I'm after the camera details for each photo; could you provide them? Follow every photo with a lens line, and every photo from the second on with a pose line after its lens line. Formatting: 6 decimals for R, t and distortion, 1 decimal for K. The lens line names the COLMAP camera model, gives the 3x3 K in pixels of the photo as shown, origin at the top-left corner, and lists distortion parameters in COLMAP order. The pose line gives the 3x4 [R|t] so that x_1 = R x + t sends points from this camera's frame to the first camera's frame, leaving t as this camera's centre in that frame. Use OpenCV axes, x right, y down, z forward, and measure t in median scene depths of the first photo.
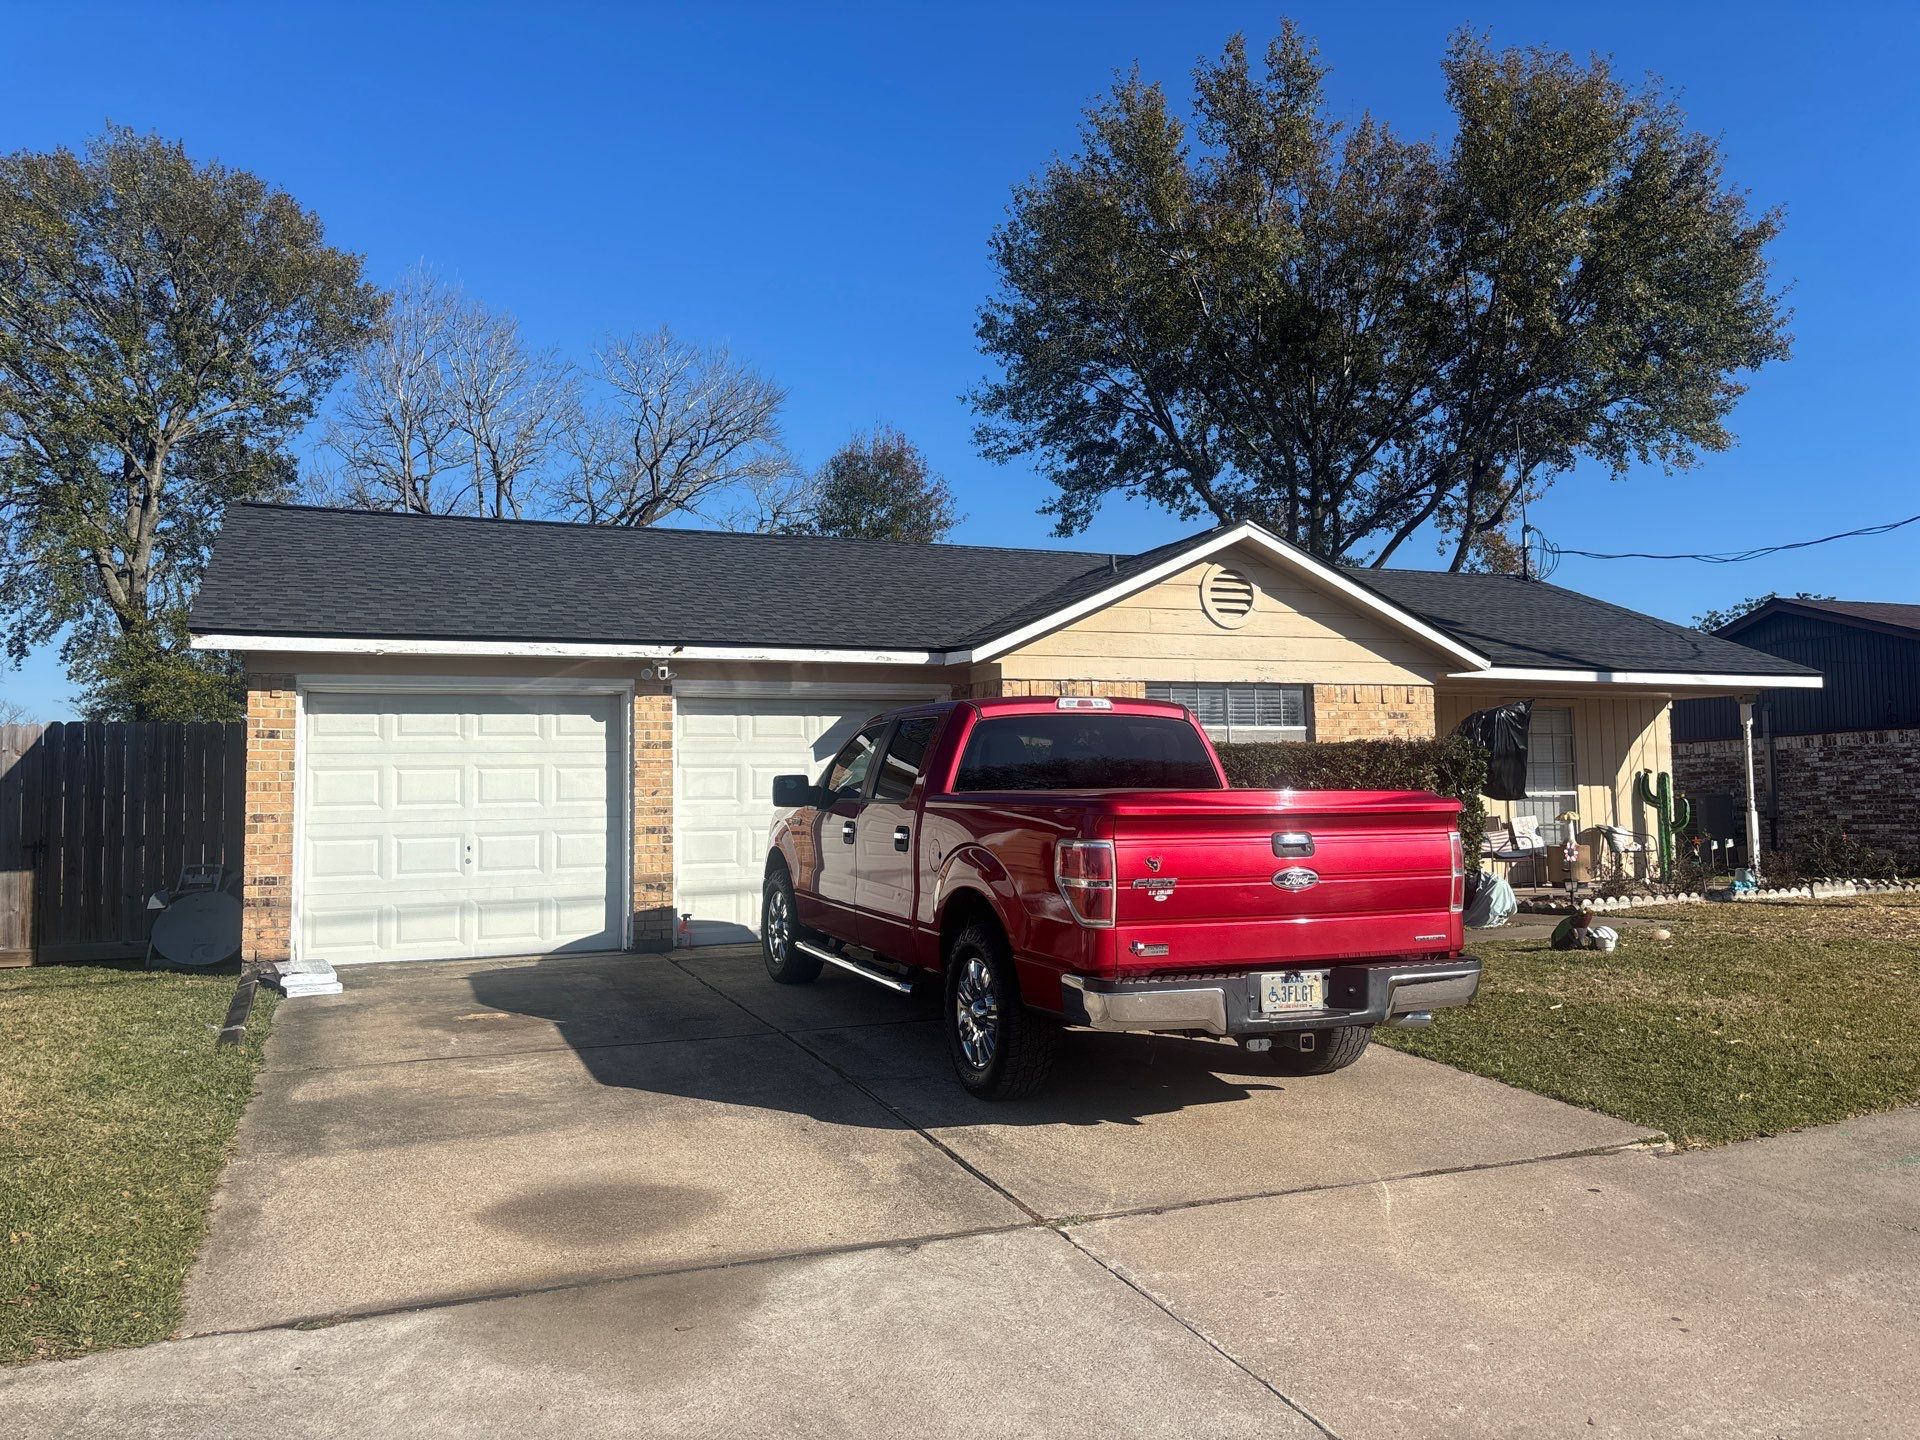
lens RADIAL K [[1421.3, 0, 960.0], [0, 1421.3, 720.0], [0, 0, 1]] dist [0.028340, 0.003654]
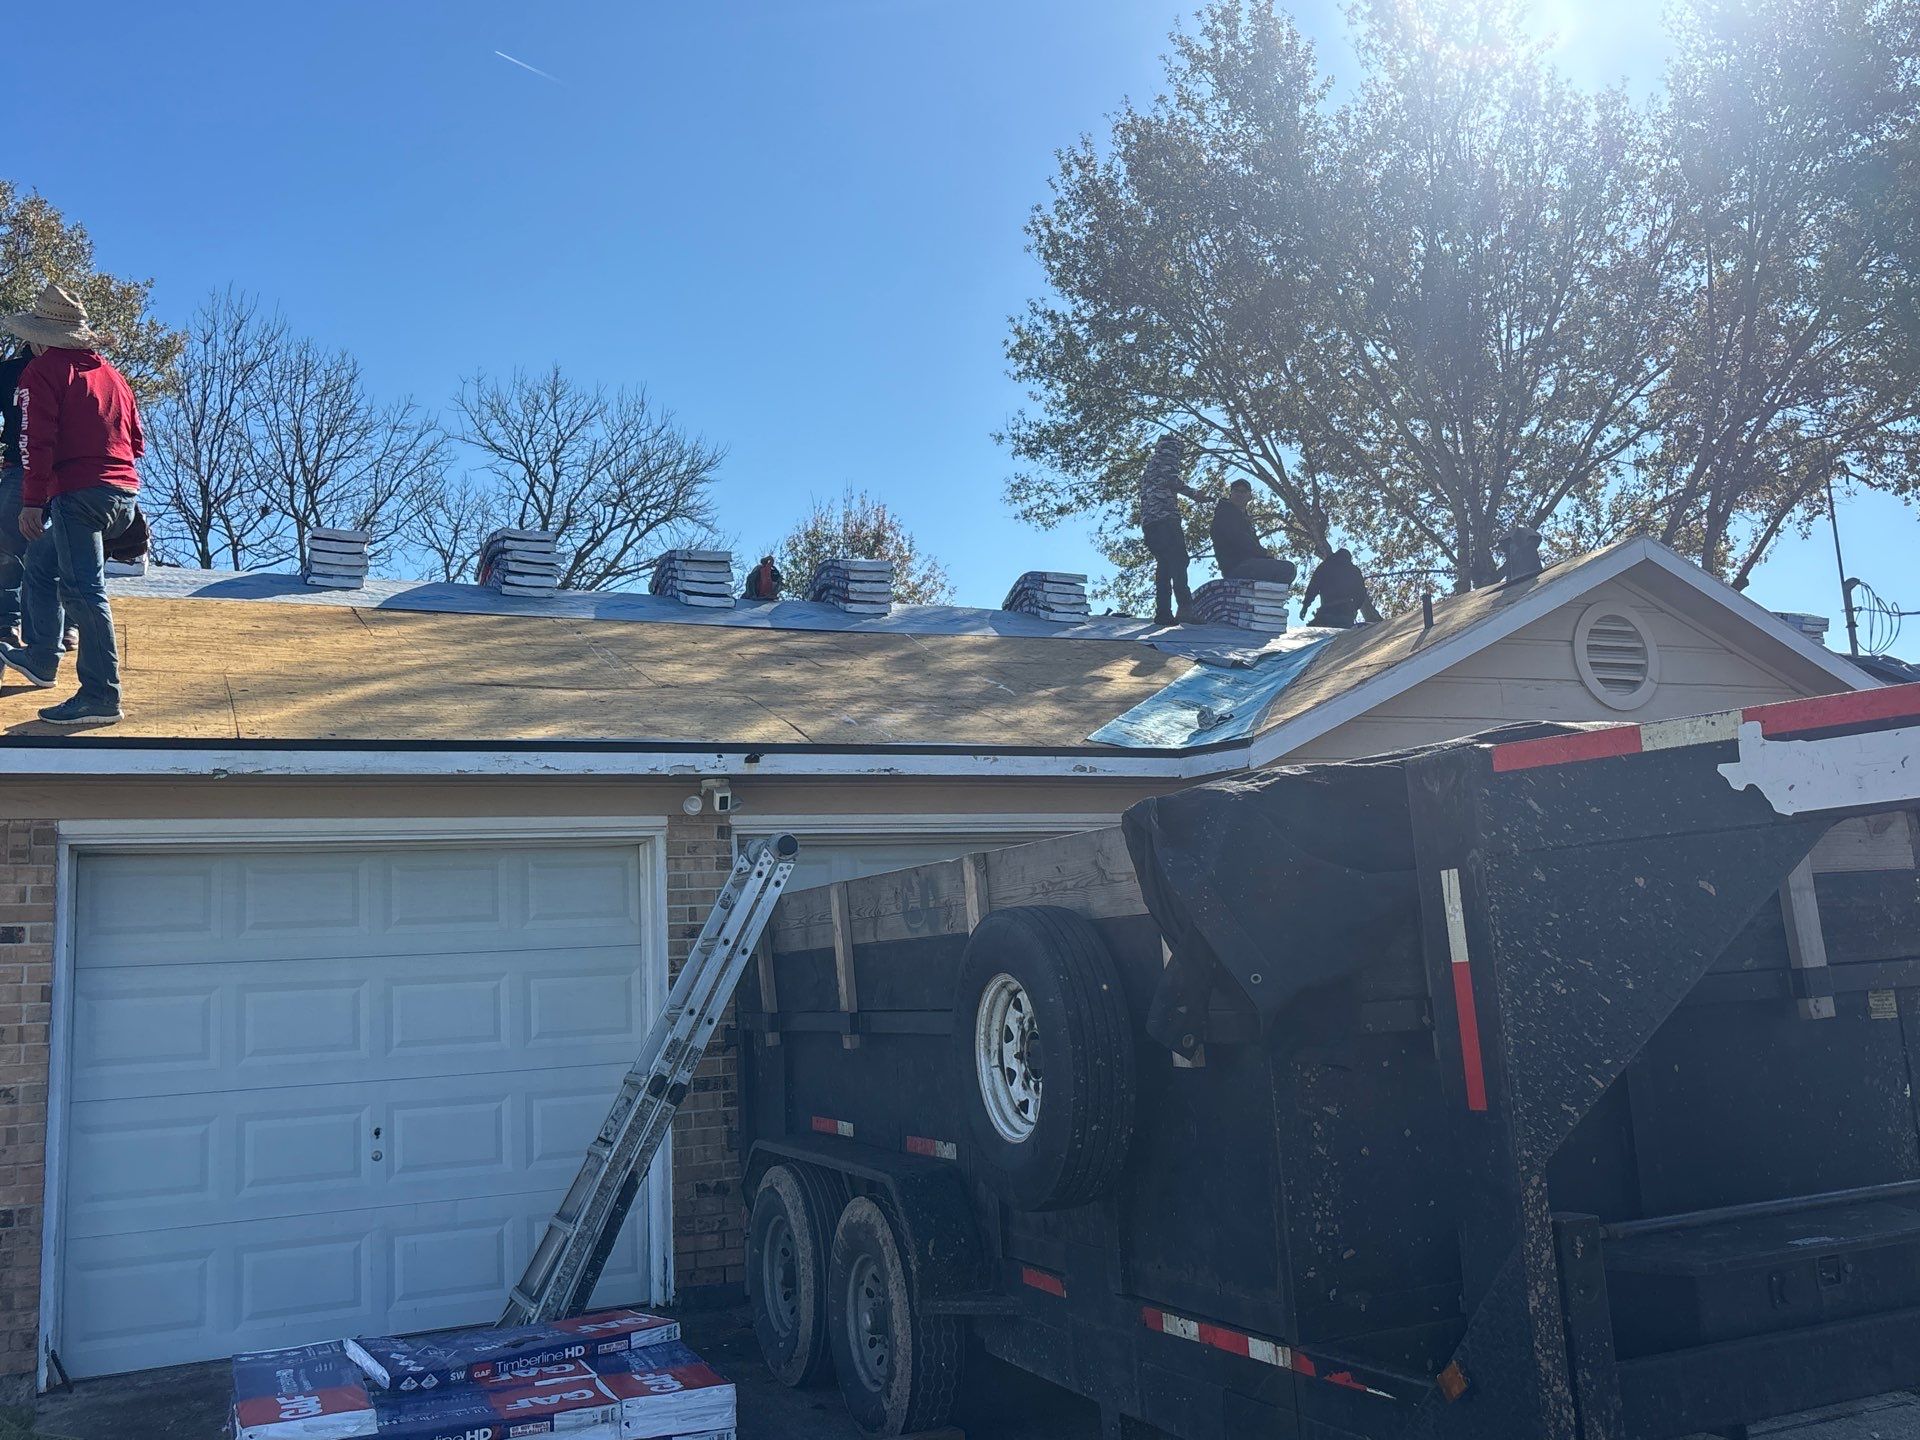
lens RADIAL K [[1757.3, 0, 960.0], [0, 1757.3, 720.0], [0, 0, 1]] dist [0.044672, -0.005432]
pose [[0.998663, -0.025917, 0.044733, -0.129656], [0.030095, 0.994984, -0.095402, 0.003552], [-0.042036, 0.096620, 0.994433, 0.265576]]
